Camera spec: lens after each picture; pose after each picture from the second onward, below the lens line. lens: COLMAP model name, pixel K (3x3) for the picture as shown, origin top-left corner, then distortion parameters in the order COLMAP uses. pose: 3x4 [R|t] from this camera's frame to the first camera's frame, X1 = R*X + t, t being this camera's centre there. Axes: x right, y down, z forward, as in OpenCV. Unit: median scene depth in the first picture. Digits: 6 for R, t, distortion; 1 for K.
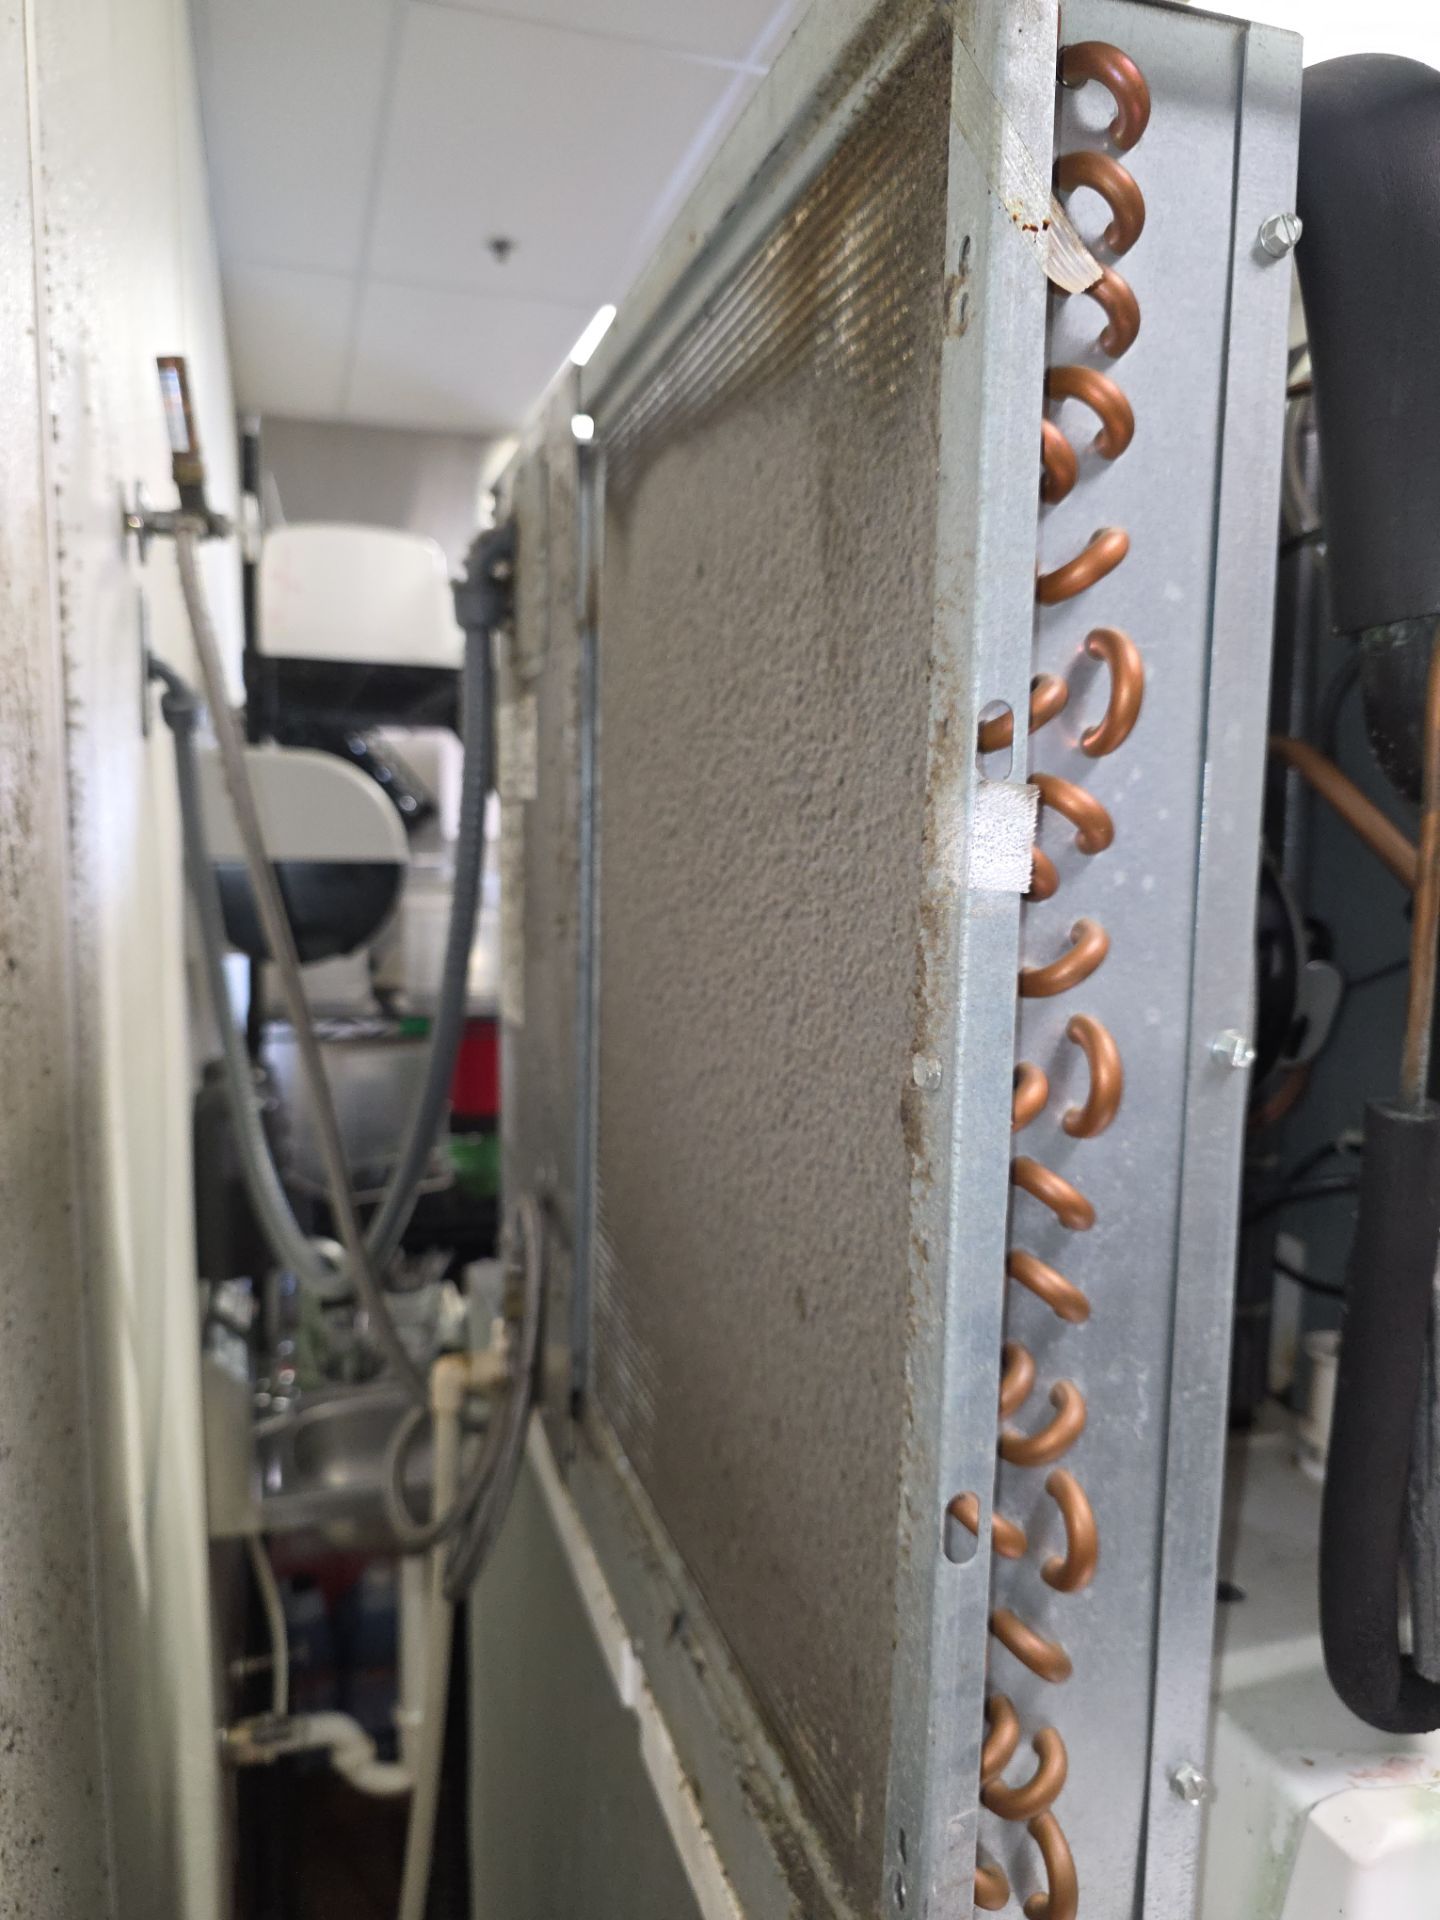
lens RADIAL K [[1267.9, 0, 720.0], [0, 1267.9, 960.0], [0, 0, 1]] dist [-0.015848, -0.001949]
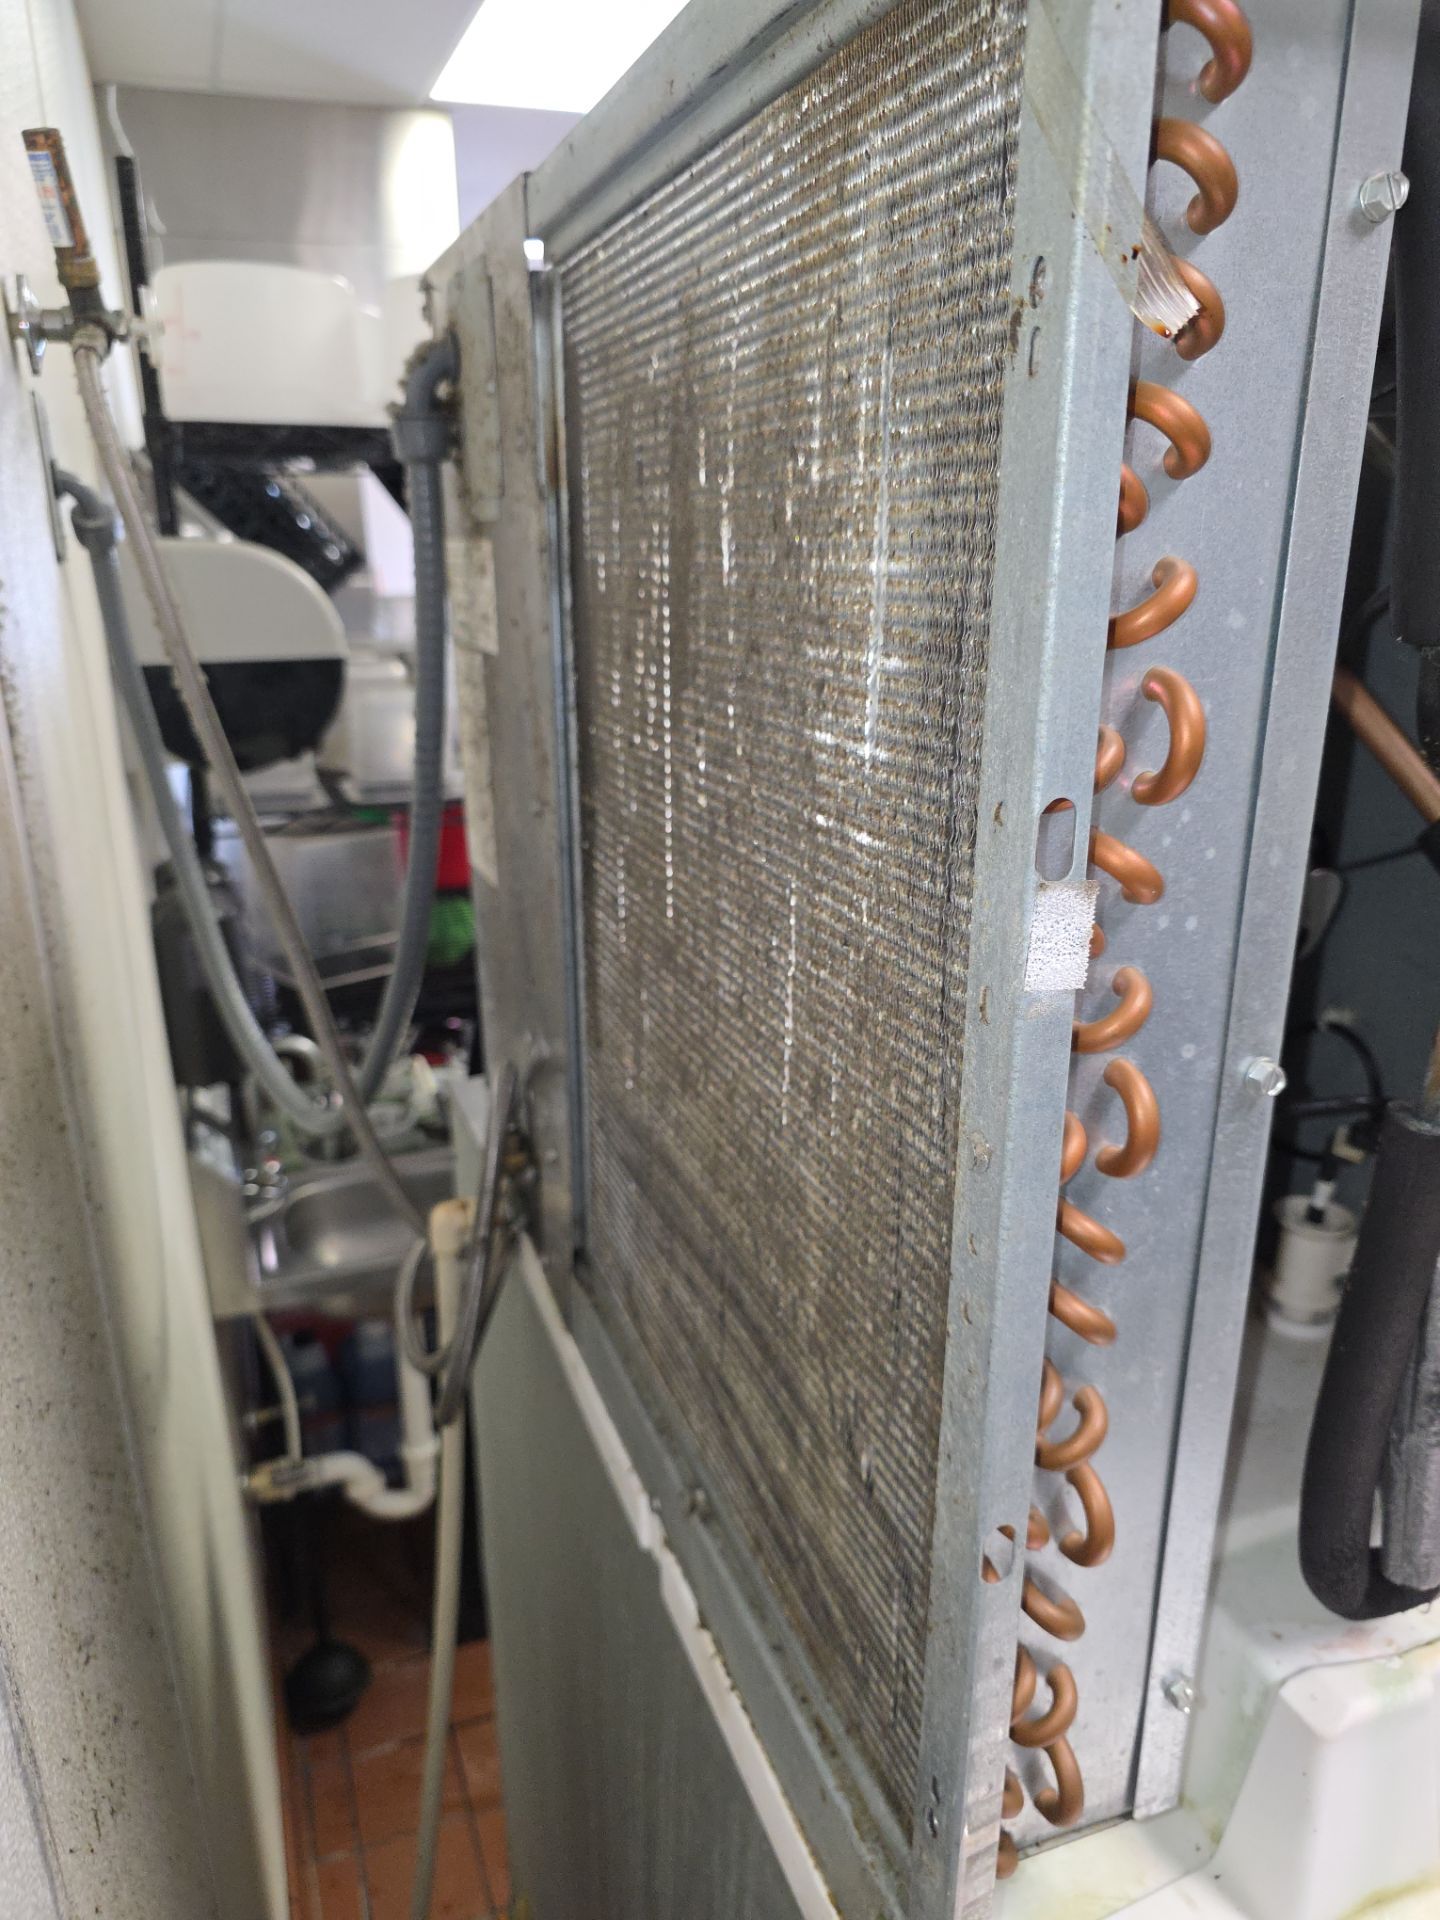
lens RADIAL K [[1267.9, 0, 720.0], [0, 1267.9, 960.0], [0, 0, 1]] dist [-0.015848, -0.001949]
pose [[0.998702, -0.035173, 0.036843, -0.023753], [0.026758, 0.977741, 0.208103, -0.097835], [-0.043343, -0.206847, 0.977413, 0.024605]]
